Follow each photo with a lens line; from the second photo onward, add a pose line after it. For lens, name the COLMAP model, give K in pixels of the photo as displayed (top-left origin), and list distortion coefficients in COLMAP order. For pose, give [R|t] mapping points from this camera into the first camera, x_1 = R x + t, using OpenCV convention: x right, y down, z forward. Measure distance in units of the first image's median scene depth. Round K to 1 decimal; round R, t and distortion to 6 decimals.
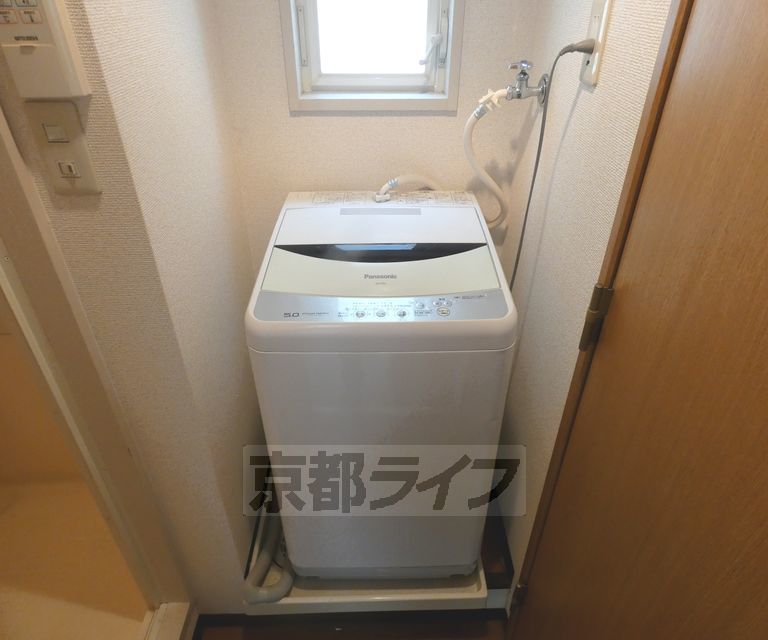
lens RADIAL K [[503.3, 0, 384.0], [0, 503.3, 320.0], [0, 0, 1]] dist [-0.005693, -0.002738]
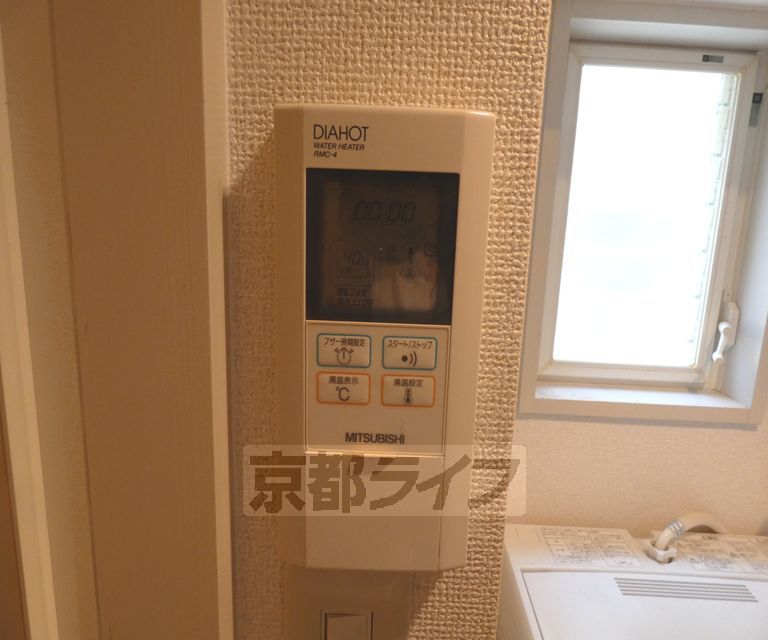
lens RADIAL K [[503.3, 0, 384.0], [0, 503.3, 320.0], [0, 0, 1]] dist [-0.005693, -0.002738]
pose [[0.998575, 0.049438, -0.020095, -0.356991], [-0.053361, 0.920204, -0.387785, -0.251607], [-0.000680, 0.388305, 0.921531, 0.309807]]
